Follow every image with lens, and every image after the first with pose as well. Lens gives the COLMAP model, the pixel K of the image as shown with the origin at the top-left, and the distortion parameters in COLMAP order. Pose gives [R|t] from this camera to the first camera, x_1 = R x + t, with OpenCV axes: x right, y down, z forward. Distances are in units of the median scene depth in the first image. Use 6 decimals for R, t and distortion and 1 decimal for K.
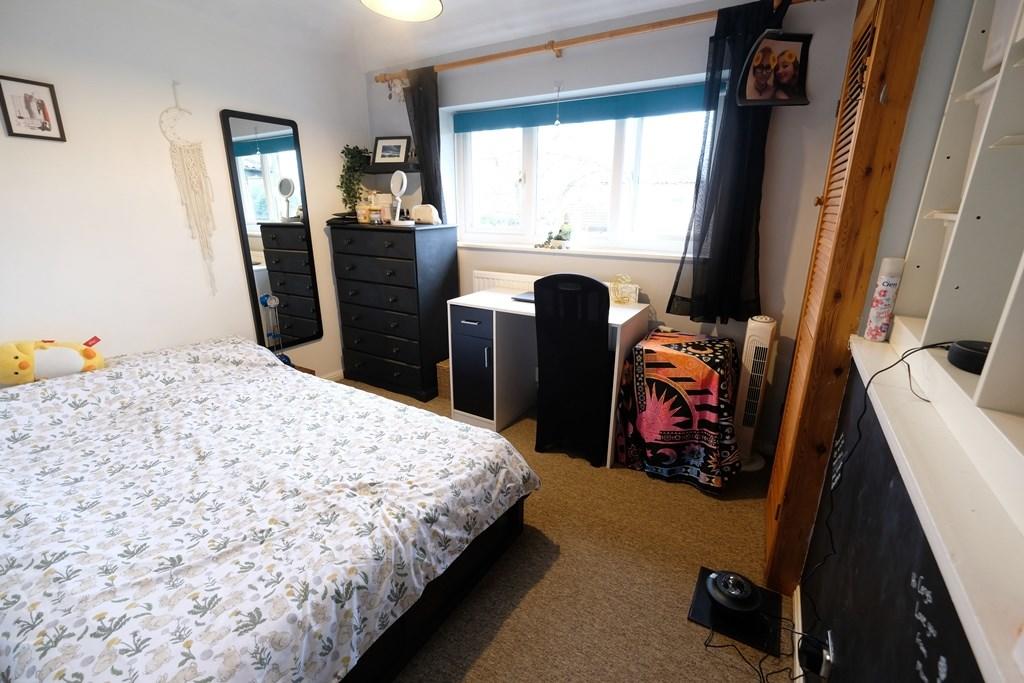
lens RADIAL K [[449.5, 0, 510.6], [0, 449.5, 341.3], [0, 0, 1]] dist [-0.001497, 0.001390]
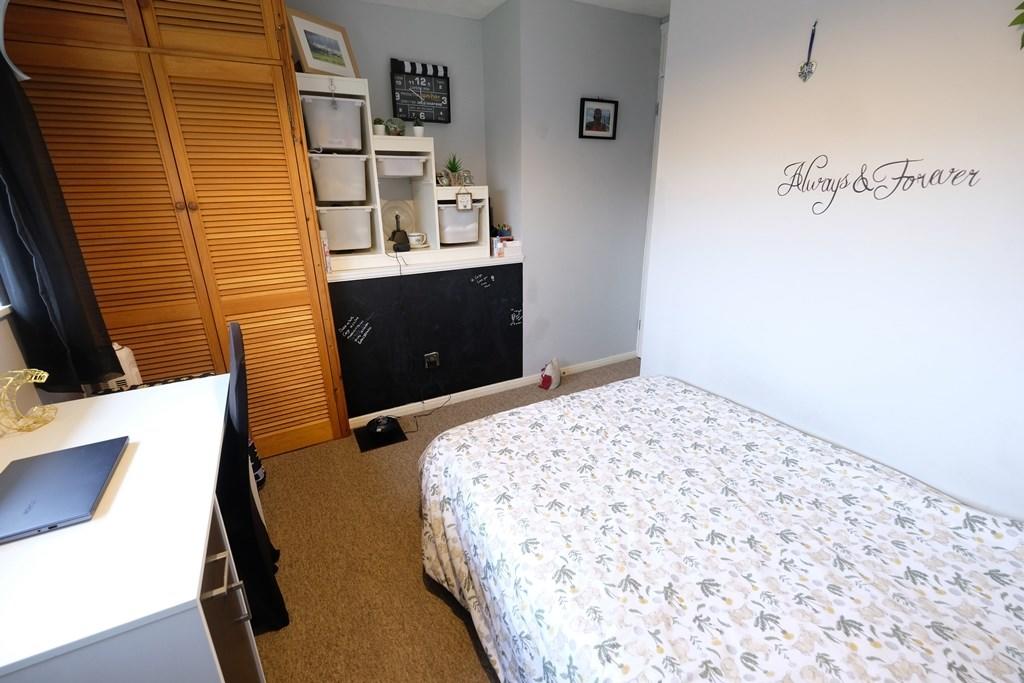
lens RADIAL K [[449.5, 0, 513.6], [0, 449.5, 341.0], [0, 0, 1]] dist [-0.001497, 0.001390]
pose [[-0.866268, -0.155065, 0.474904, -0.641674], [0.158014, 0.816761, 0.554918, -0.527052], [-0.473932, 0.555749, -0.683032, 1.545560]]
